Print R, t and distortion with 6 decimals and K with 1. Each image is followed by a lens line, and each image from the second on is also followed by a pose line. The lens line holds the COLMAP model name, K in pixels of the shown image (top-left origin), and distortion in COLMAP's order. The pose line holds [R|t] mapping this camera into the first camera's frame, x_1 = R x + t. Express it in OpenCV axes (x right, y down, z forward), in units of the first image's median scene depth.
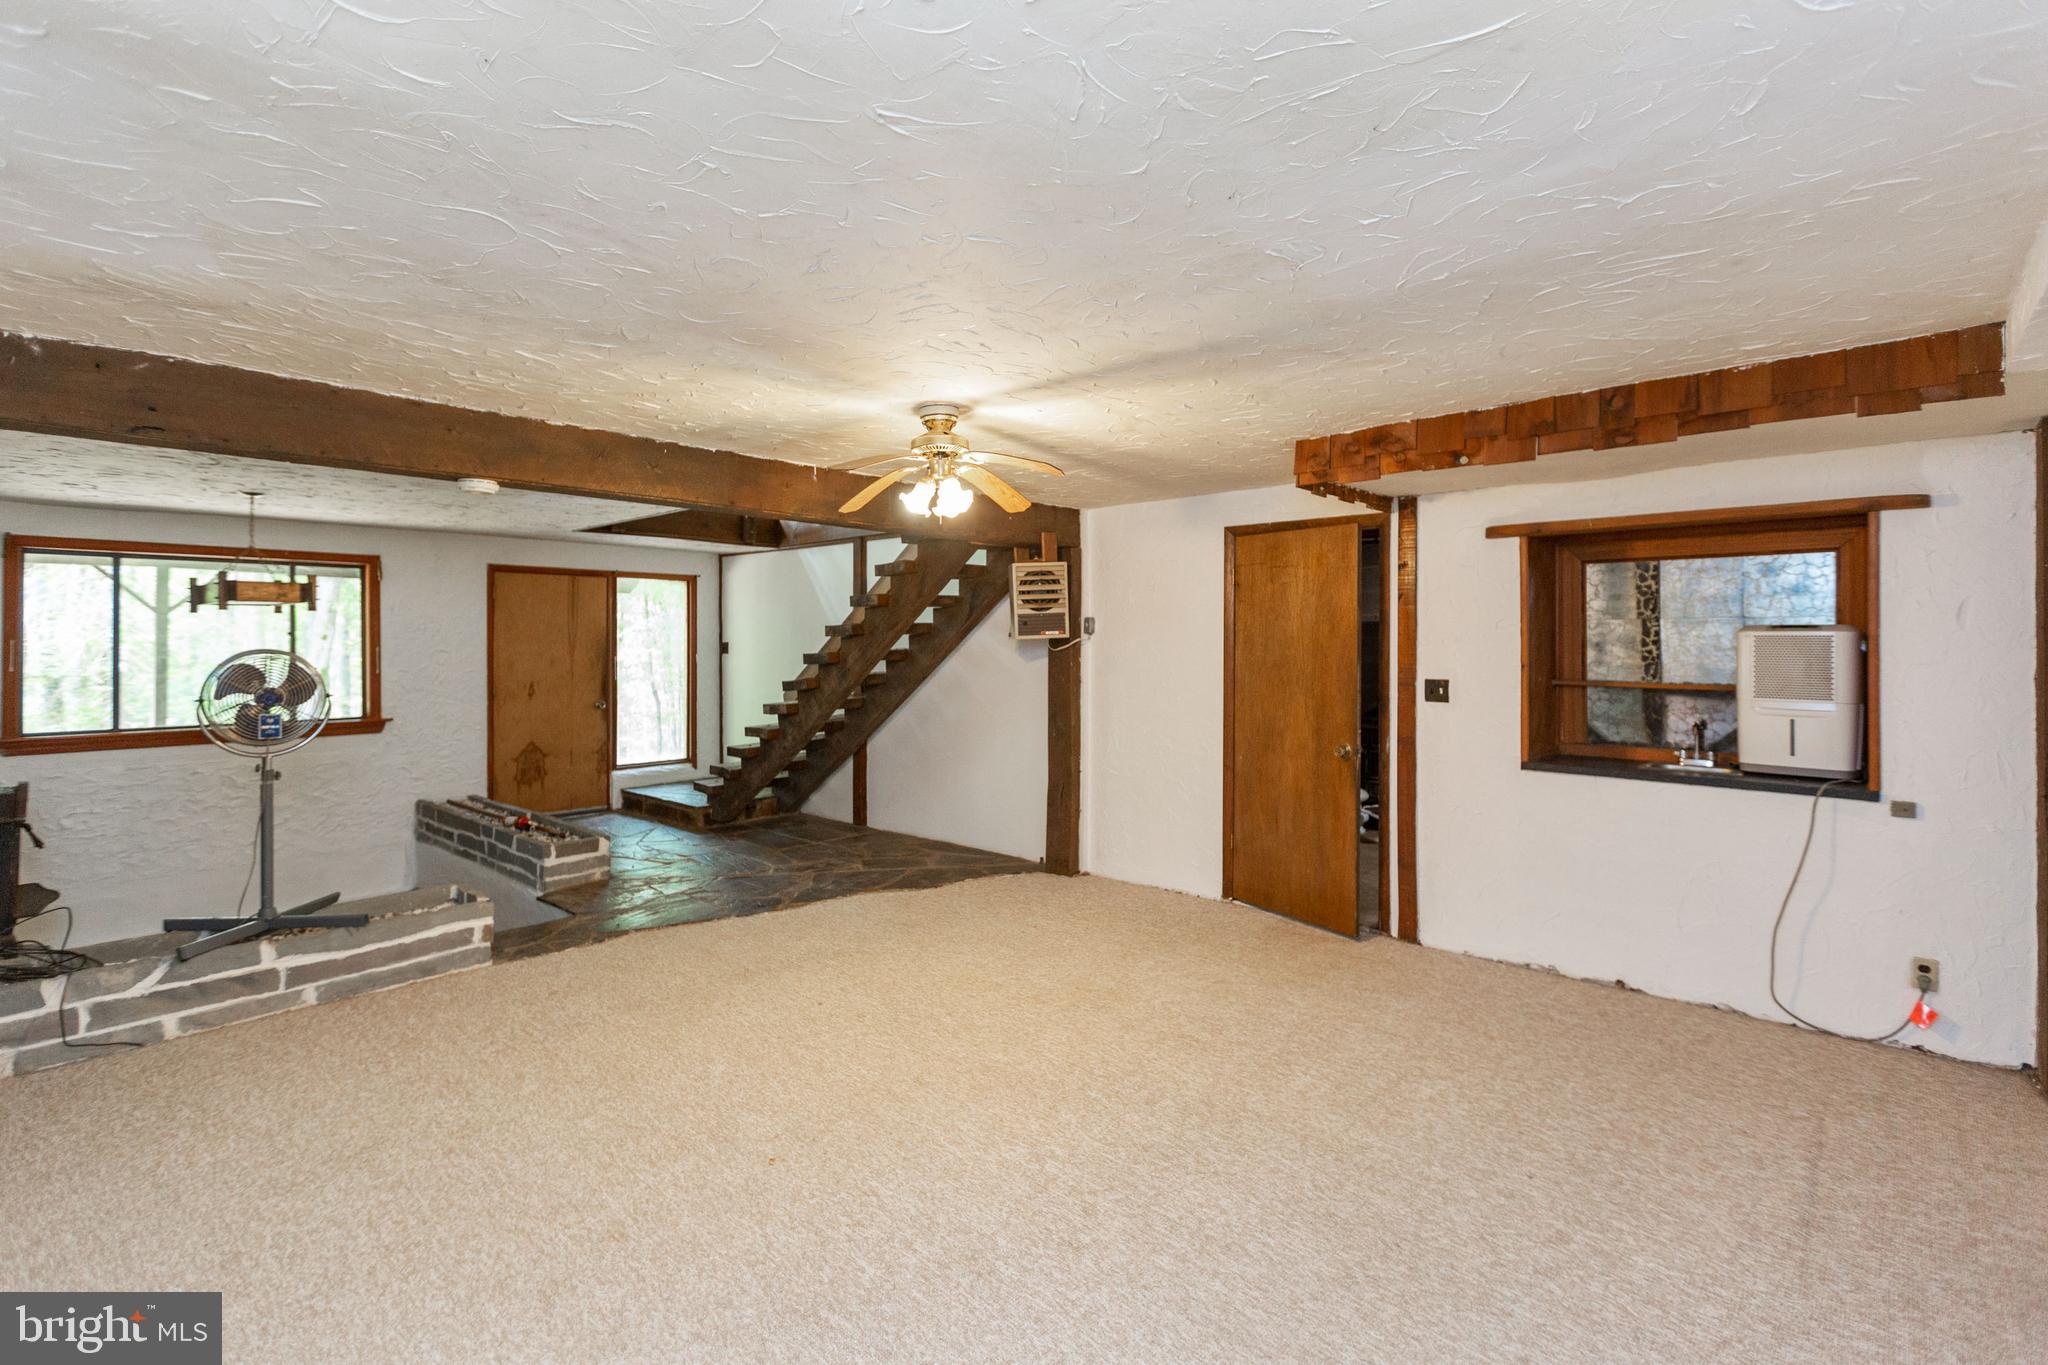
lens RADIAL K [[931.6, 0, 990.9], [0, 931.6, 637.6], [0, 0, 1]] dist [-0.000484, -0.000319]
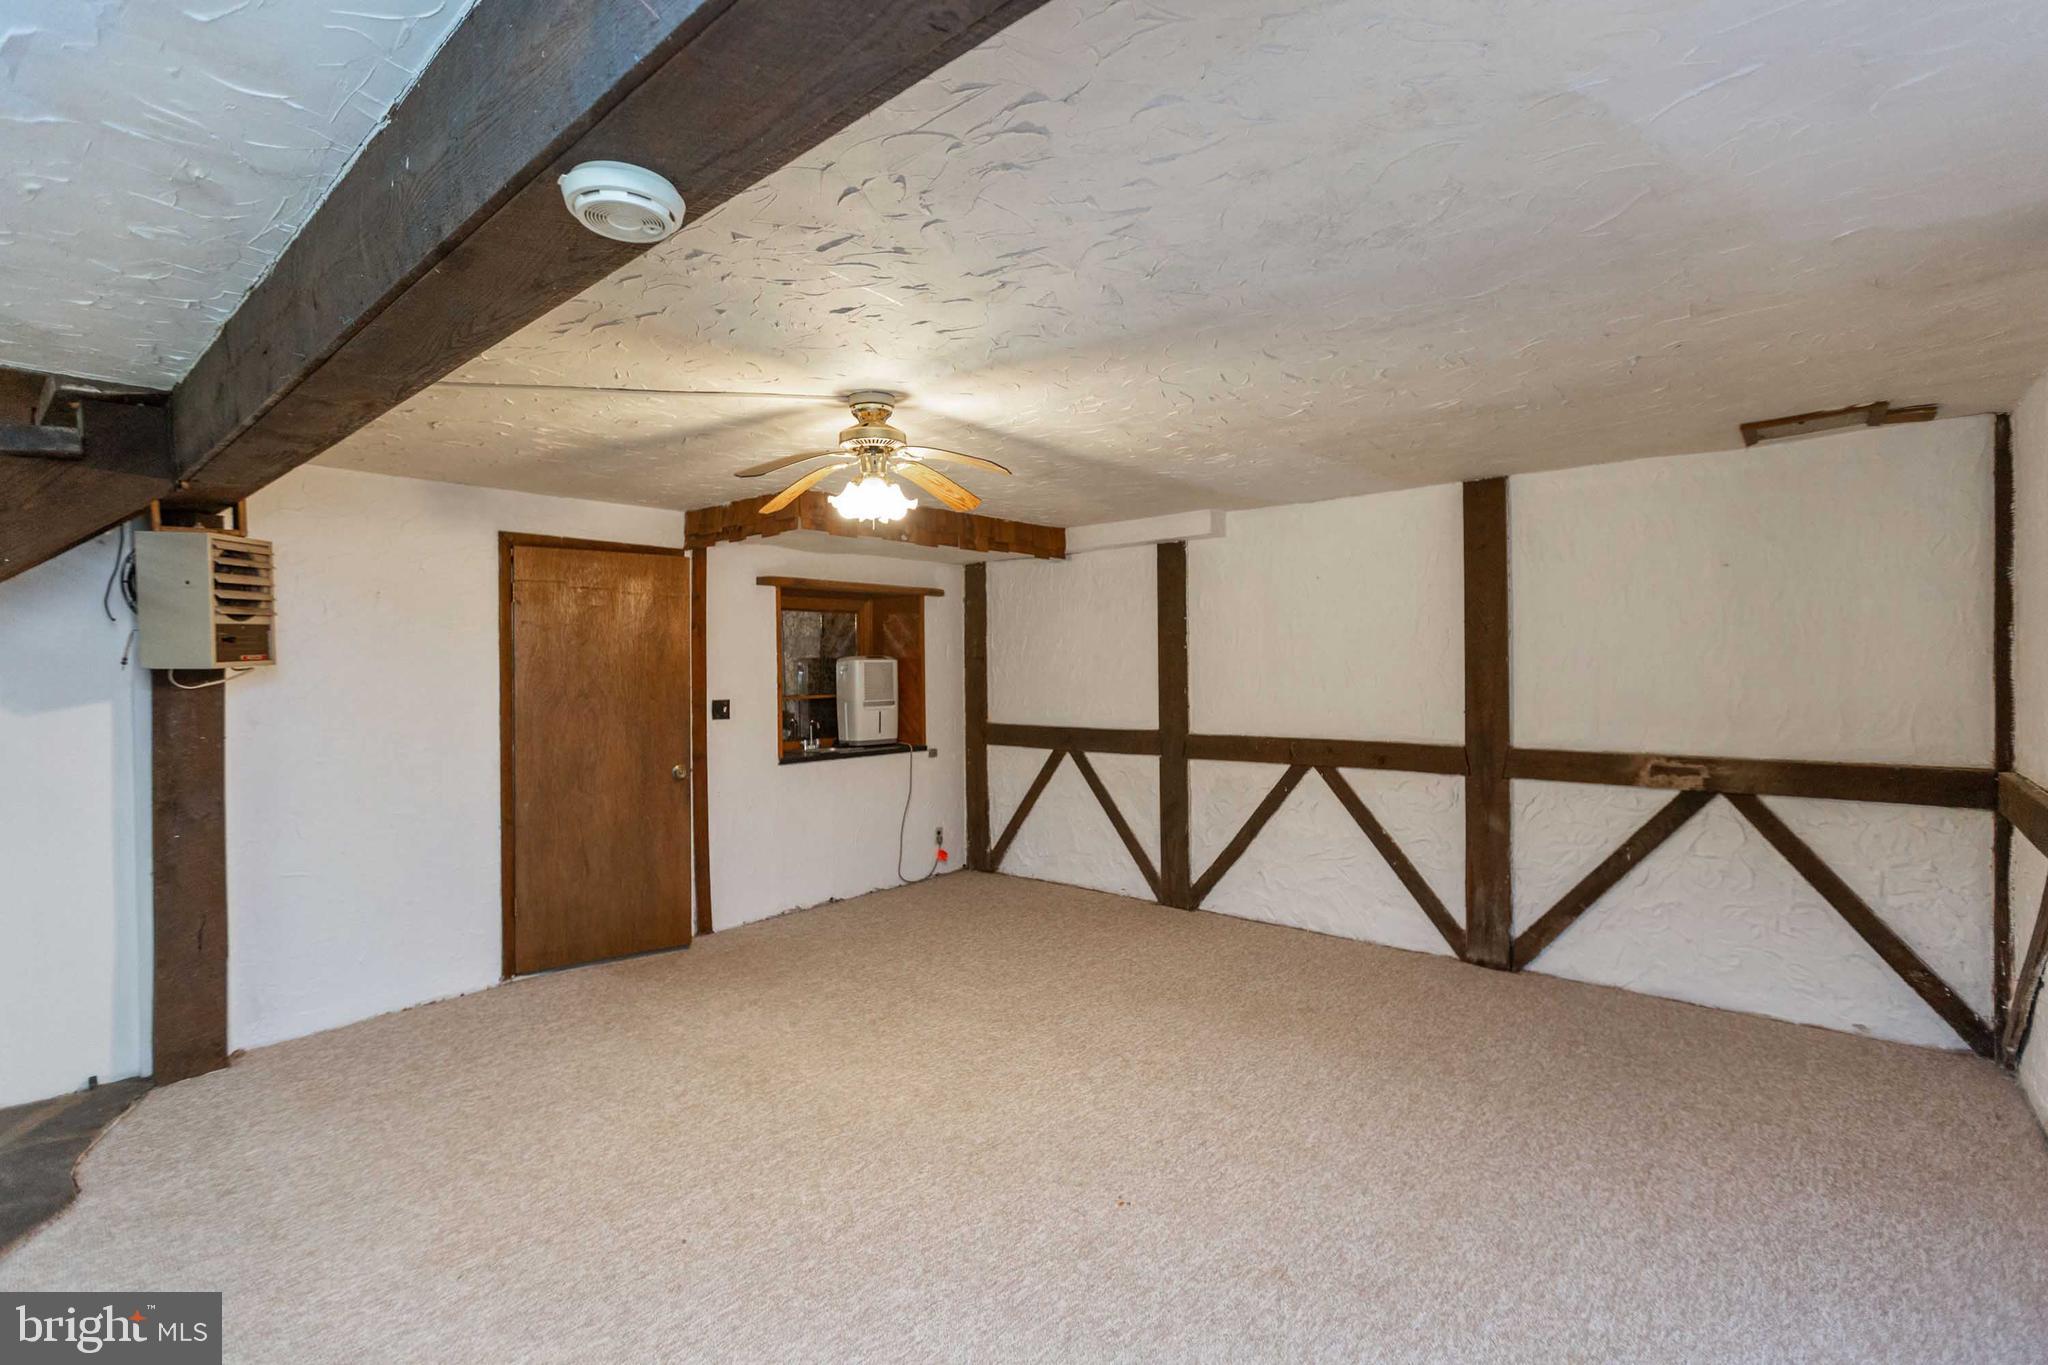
lens RADIAL K [[931.6, 0, 1020.7], [0, 931.6, 673.2], [0, 0, 1]] dist [-0.000484, -0.000319]
pose [[-0.055661, -0.007329, 0.998423, -0.757845], [0.007745, 0.999940, 0.007772, 0.005676], [-0.998420, 0.008166, -0.055601, 0.741405]]
